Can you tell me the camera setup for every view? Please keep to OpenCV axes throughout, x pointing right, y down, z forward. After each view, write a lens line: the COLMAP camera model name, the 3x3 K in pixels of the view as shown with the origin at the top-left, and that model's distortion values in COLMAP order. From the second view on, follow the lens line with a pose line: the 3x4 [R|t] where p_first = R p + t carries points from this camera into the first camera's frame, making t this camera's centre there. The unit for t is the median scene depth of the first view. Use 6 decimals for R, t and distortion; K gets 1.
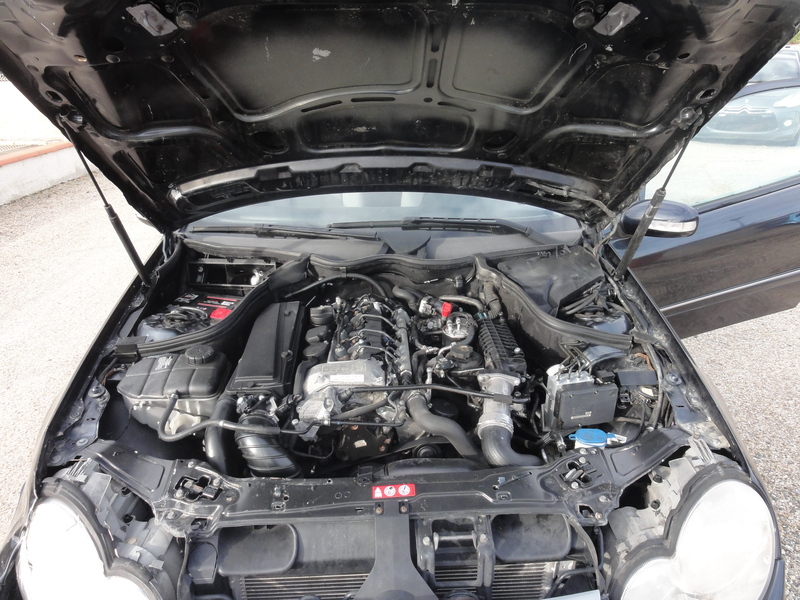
lens RADIAL K [[565.3, 0, 403.9], [0, 565.3, 301.8], [0, 0, 1]] dist [-0.003315, 0.001920]
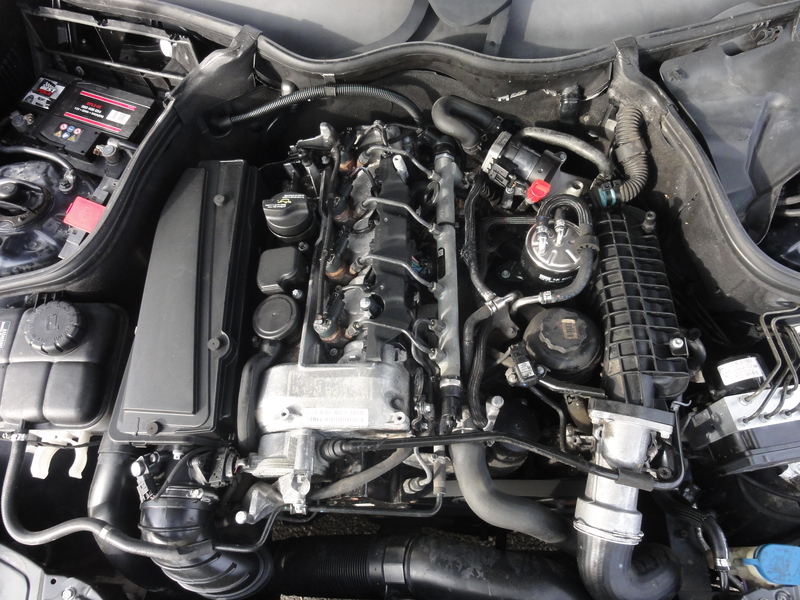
lens RADIAL K [[565.3, 0, 403.9], [0, 565.3, 301.8], [0, 0, 1]] dist [-0.003315, 0.001920]
pose [[0.998199, 0.048859, -0.034796, -0.022821], [-0.015649, 0.772137, 0.635264, -0.243630], [0.057906, -0.633575, 0.771511, 0.597342]]
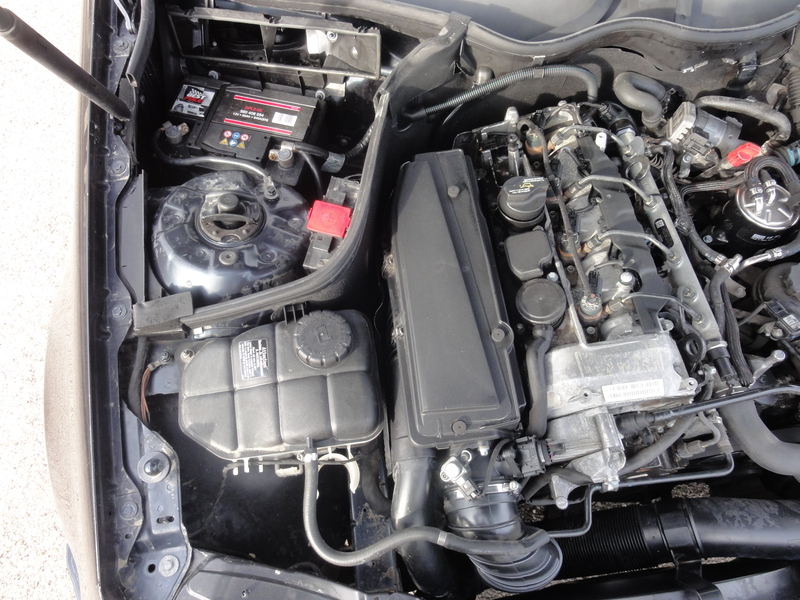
lens RADIAL K [[565.3, 0, 403.9], [0, 565.3, 301.8], [0, 0, 1]] dist [-0.003315, 0.001920]
pose [[0.994767, -0.065819, 0.078141, -0.308330], [0.000860, 0.770201, 0.637801, -0.230713], [-0.102164, -0.634396, 0.766227, 0.599591]]
